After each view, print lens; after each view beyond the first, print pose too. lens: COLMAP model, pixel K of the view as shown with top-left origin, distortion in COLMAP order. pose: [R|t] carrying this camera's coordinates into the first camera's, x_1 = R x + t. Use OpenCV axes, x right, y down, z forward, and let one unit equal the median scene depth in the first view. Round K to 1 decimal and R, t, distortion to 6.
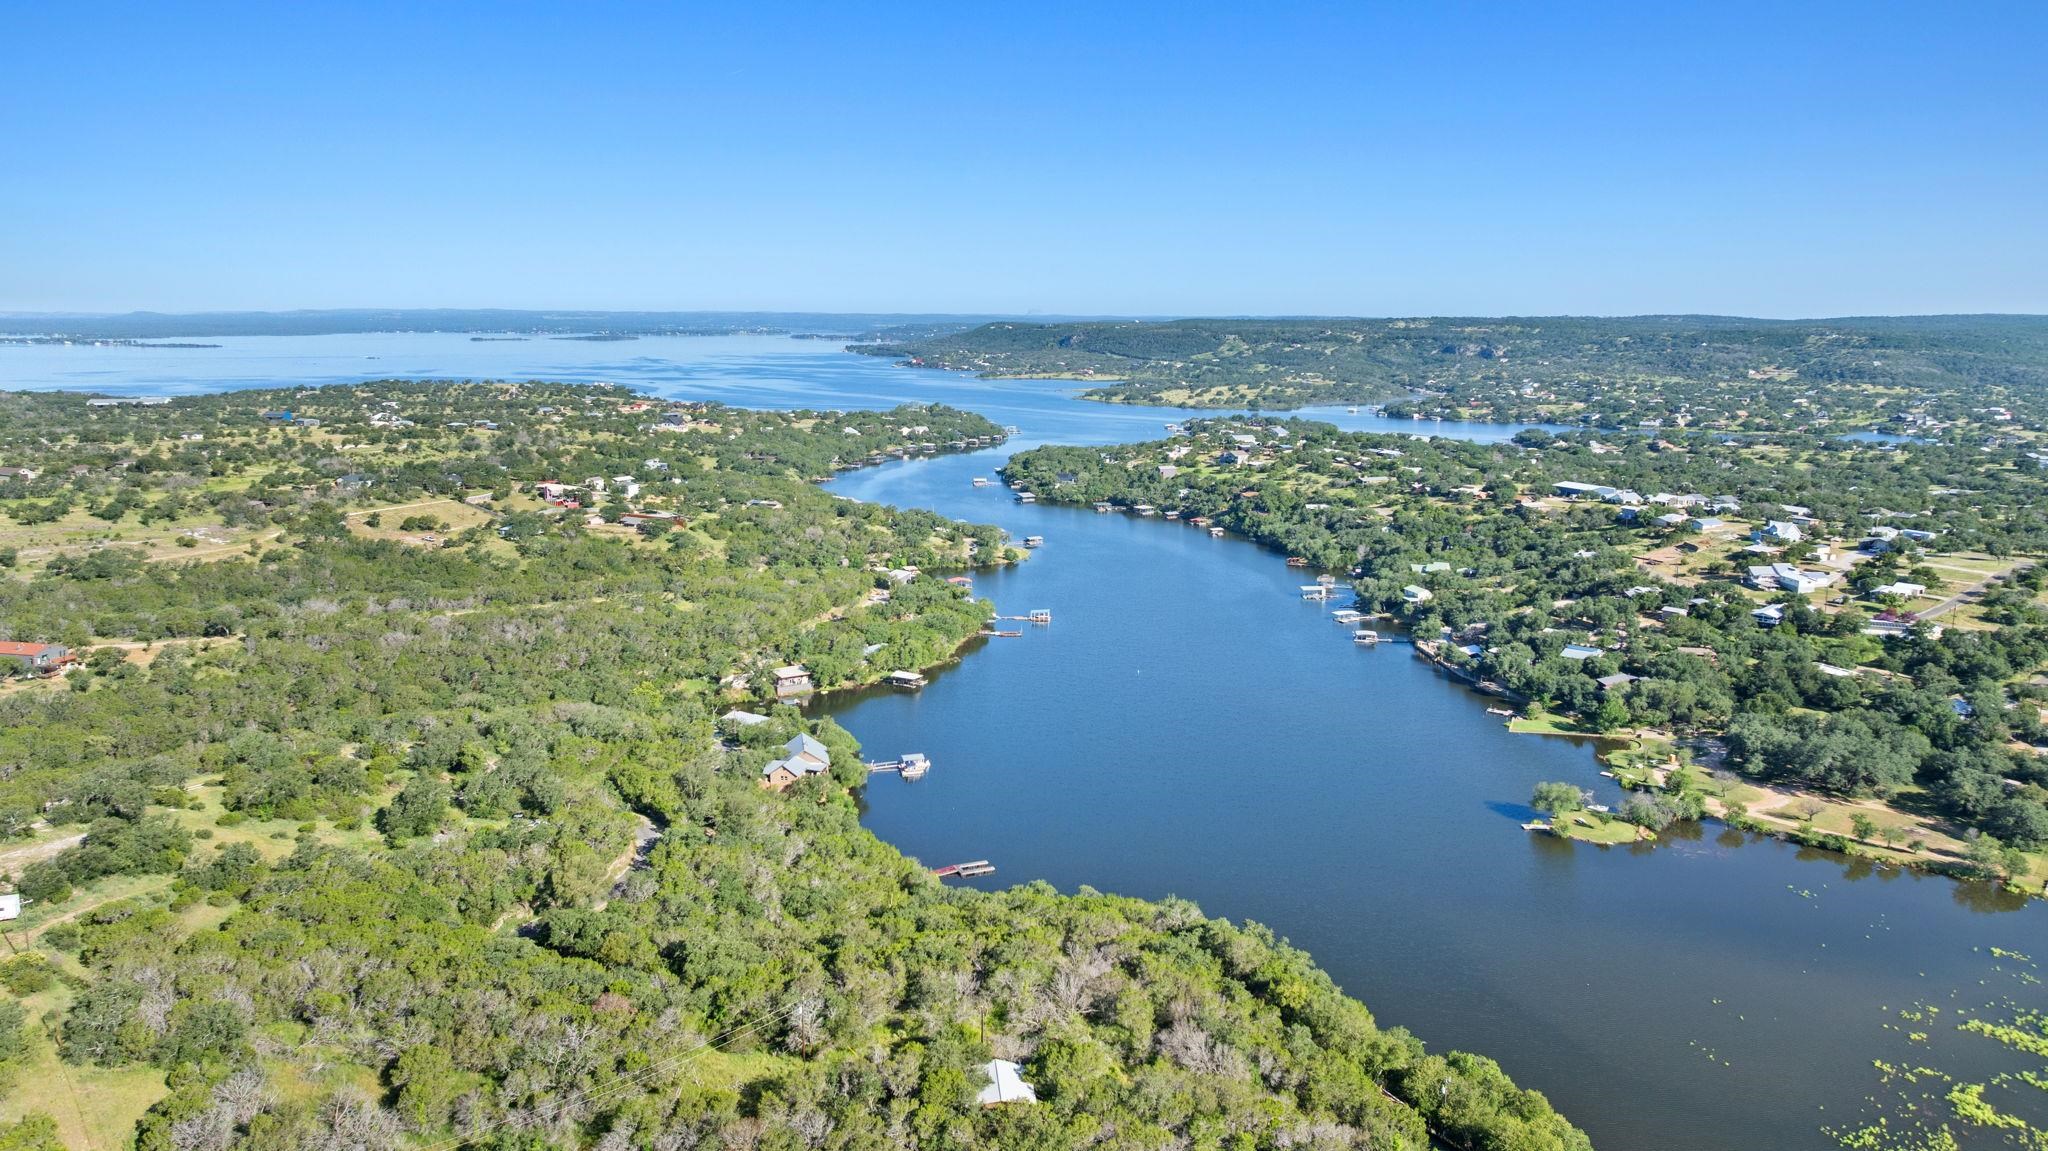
lens RADIAL K [[1471.4, 0, 1007.5], [0, 1471.4, 585.4], [0, 0, 1]] dist [-0.023426, 0.009283]
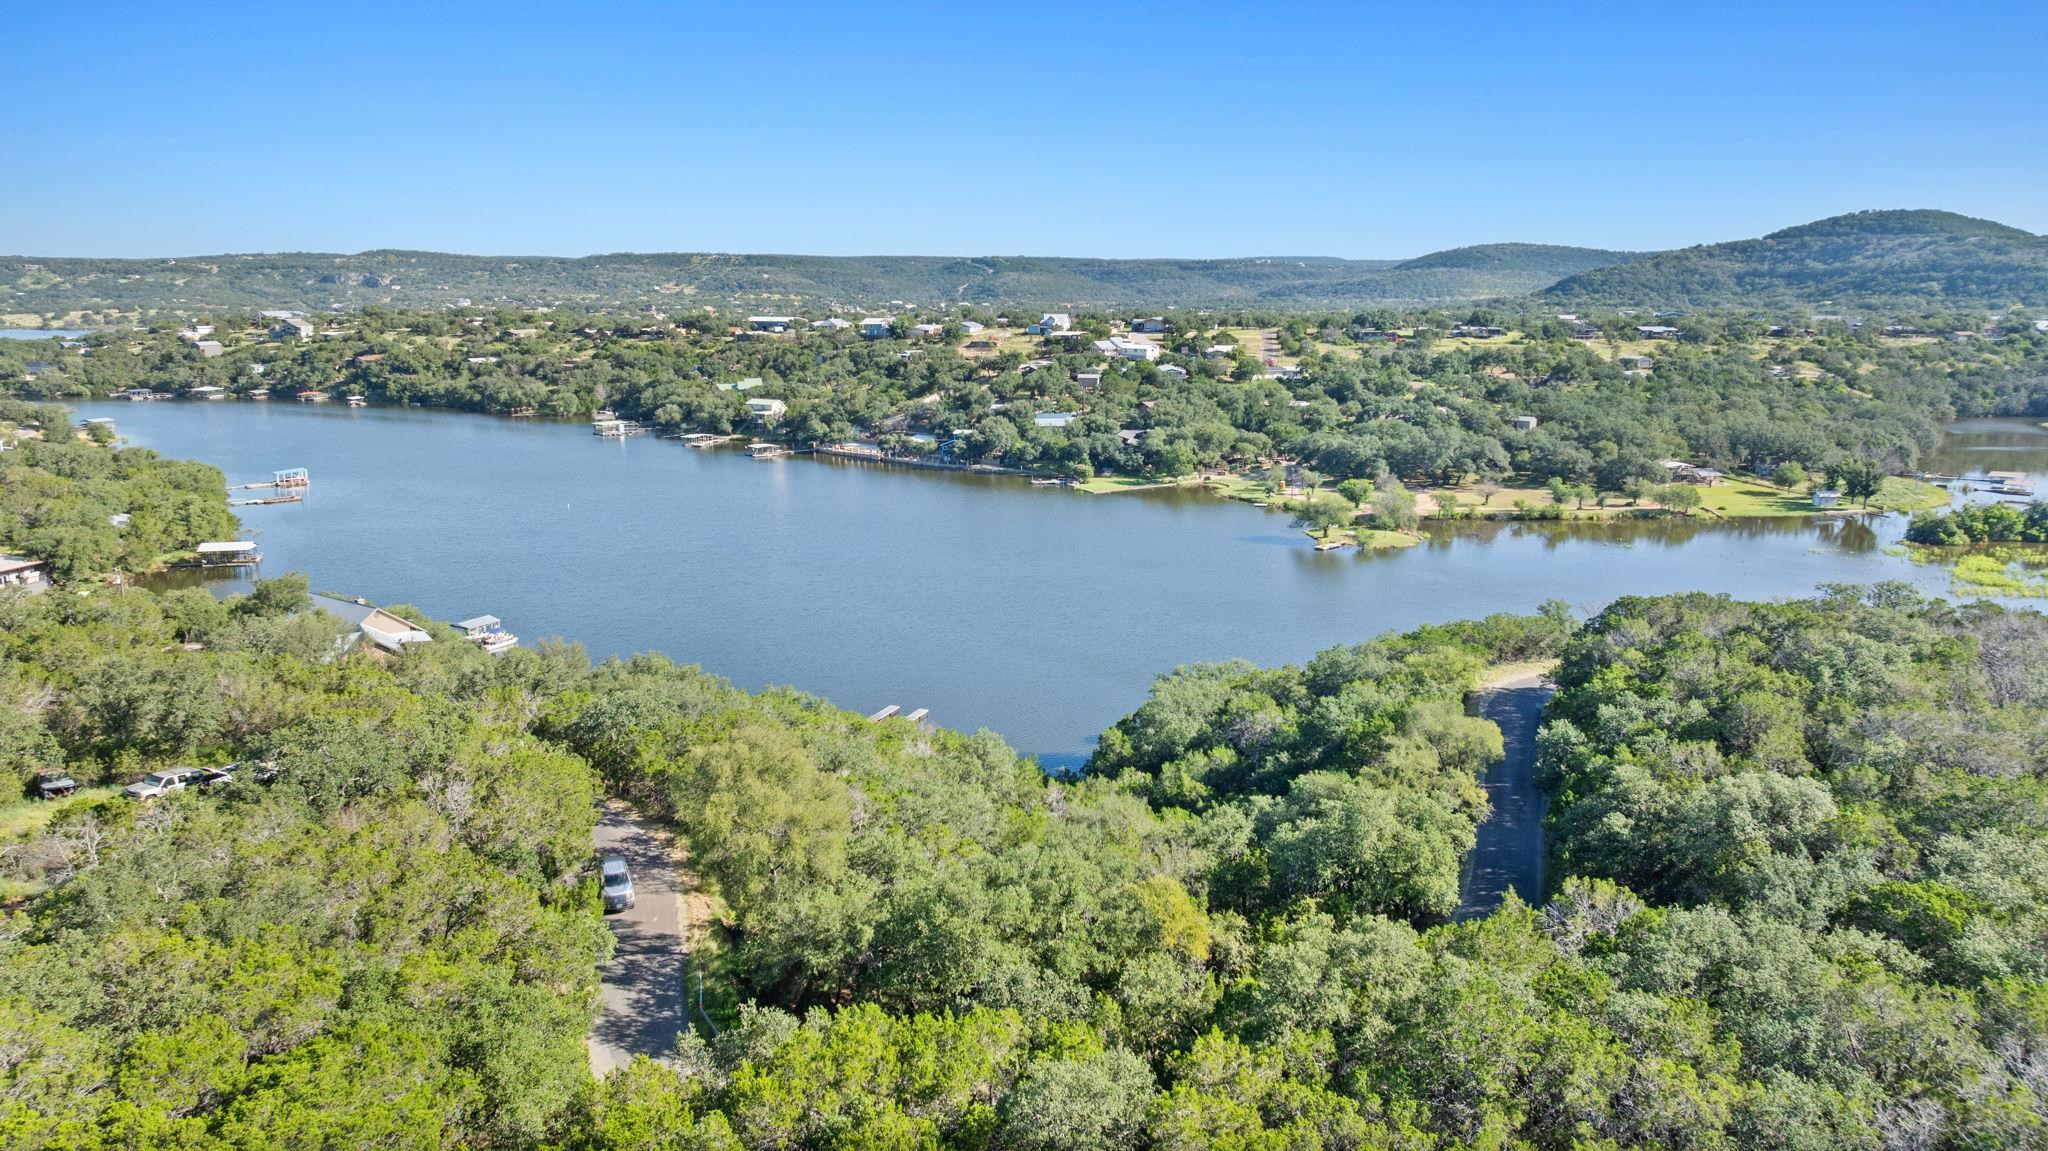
lens RADIAL K [[1471.4, 0, 1012.0], [0, 1471.4, 560.0], [0, 0, 1]] dist [-0.023426, 0.009283]
pose [[0.704769, -0.136731, 0.696136, -0.158885], [0.135991, 0.989092, 0.056595, 0.048545], [-0.696281, 0.054782, 0.715676, 0.257512]]
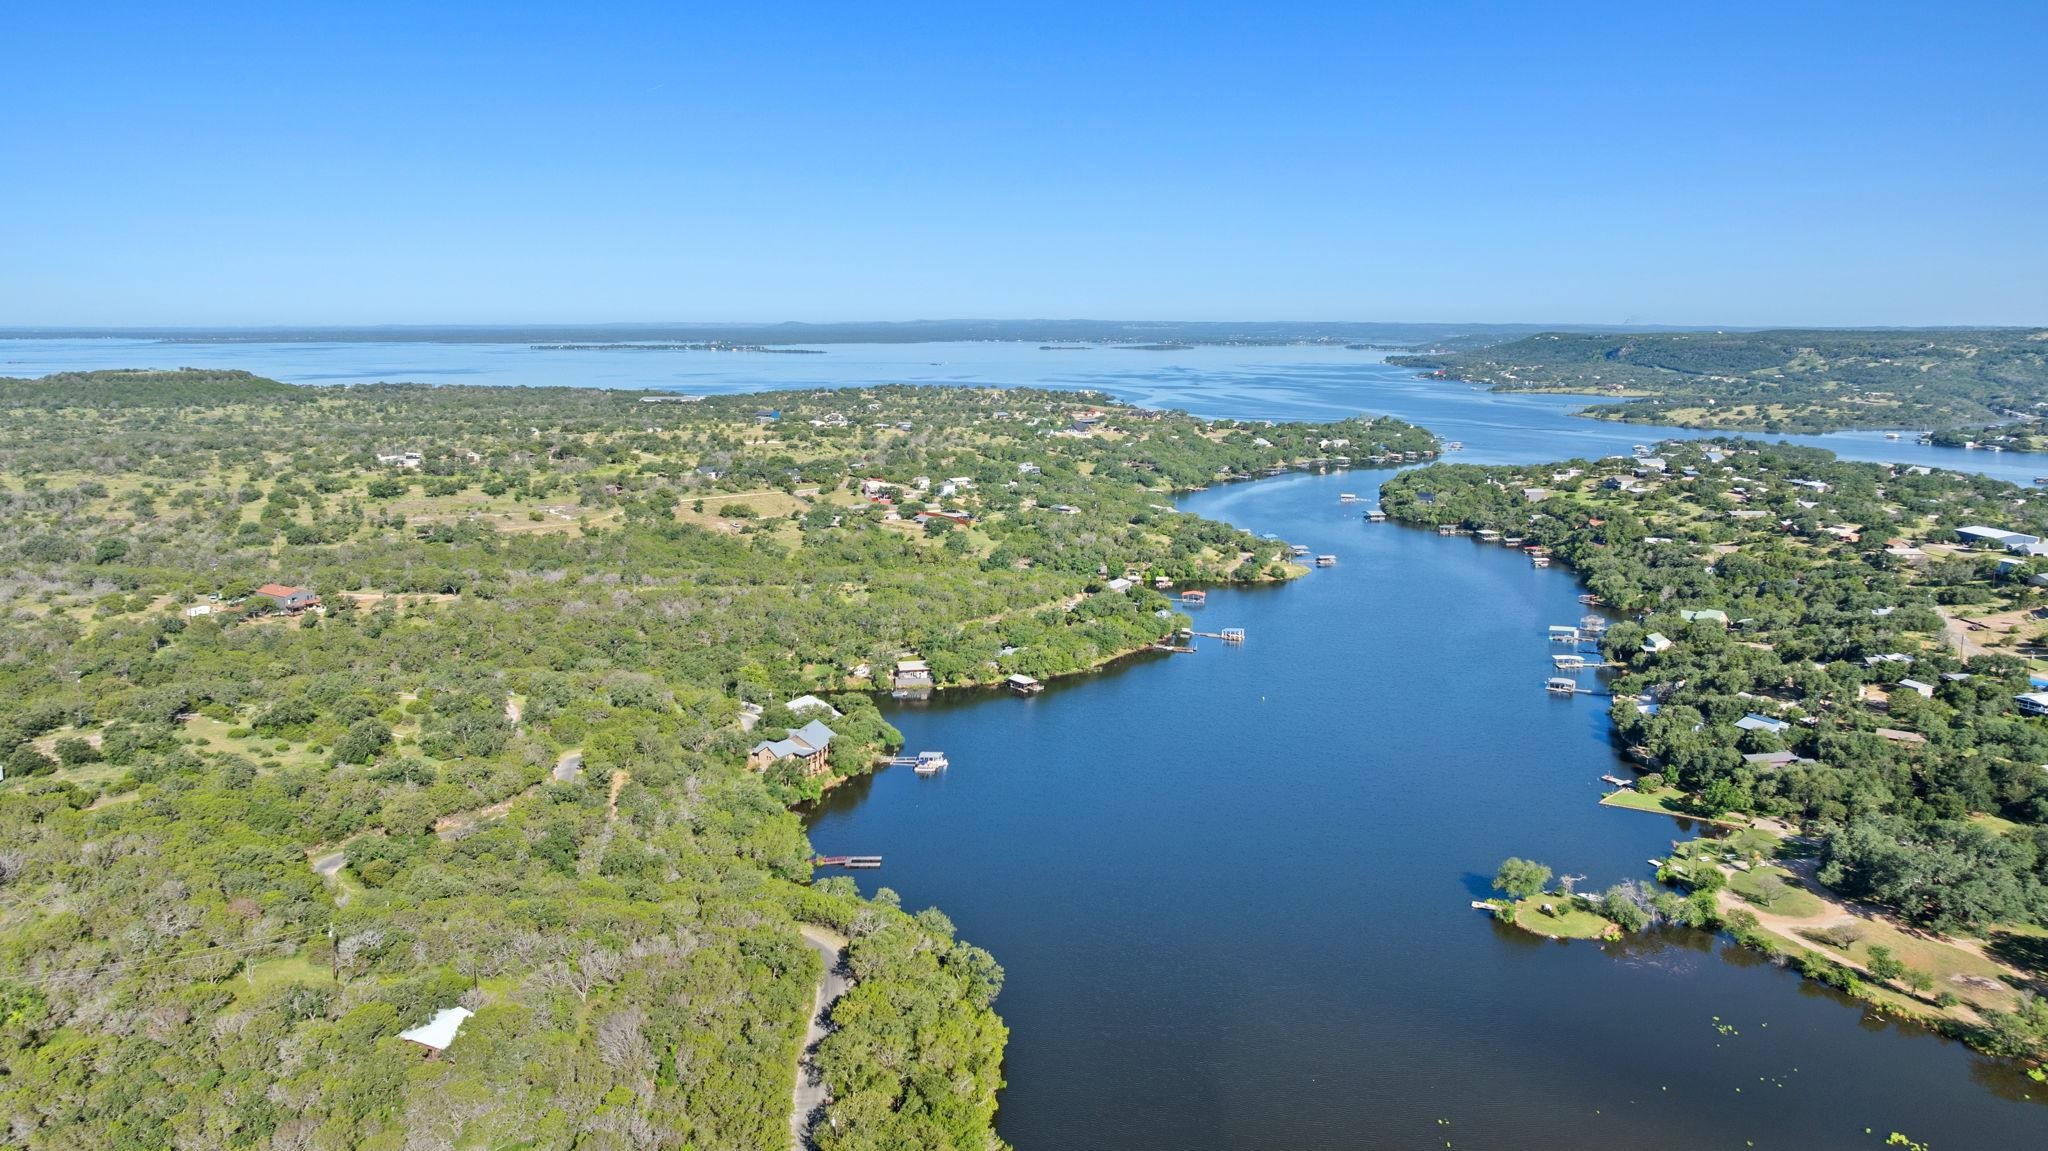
lens RADIAL K [[1471.4, 0, 1019.7], [0, 1471.4, 583.1], [0, 0, 1]] dist [-0.023426, 0.009283]
pose [[0.922634, 0.064404, -0.380262, 0.202176], [-0.067530, 0.997704, 0.005130, -0.006717], [0.379719, 0.020946, 0.924865, 0.037277]]
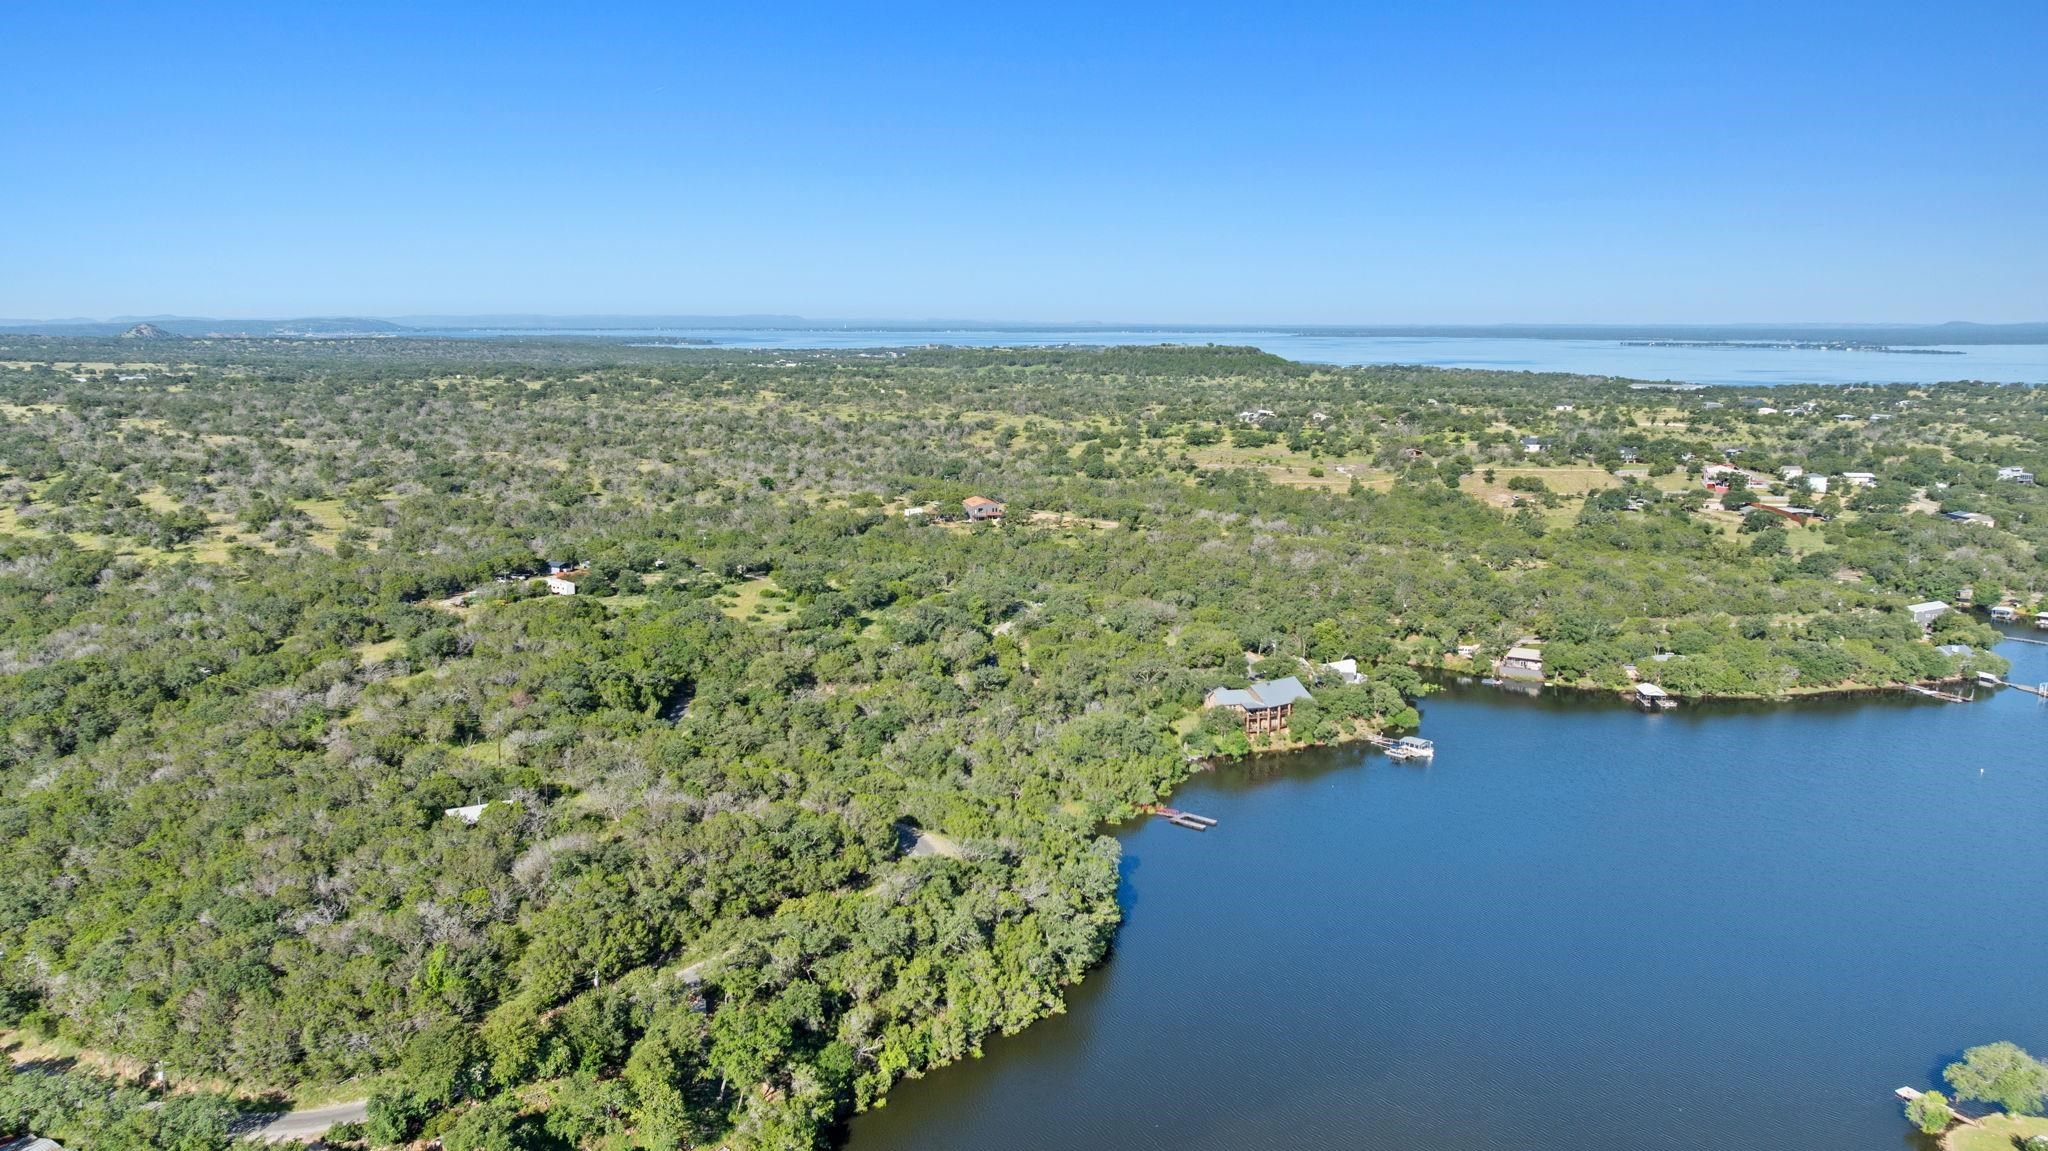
lens RADIAL K [[1471.4, 0, 1012.8], [0, 1471.4, 577.1], [0, 0, 1]] dist [-0.023426, 0.009283]
pose [[0.422824, 0.151315, -0.893489, 0.321222], [-0.165414, 0.982284, 0.088074, -0.008540], [0.890987, 0.110556, 0.440363, 0.210181]]
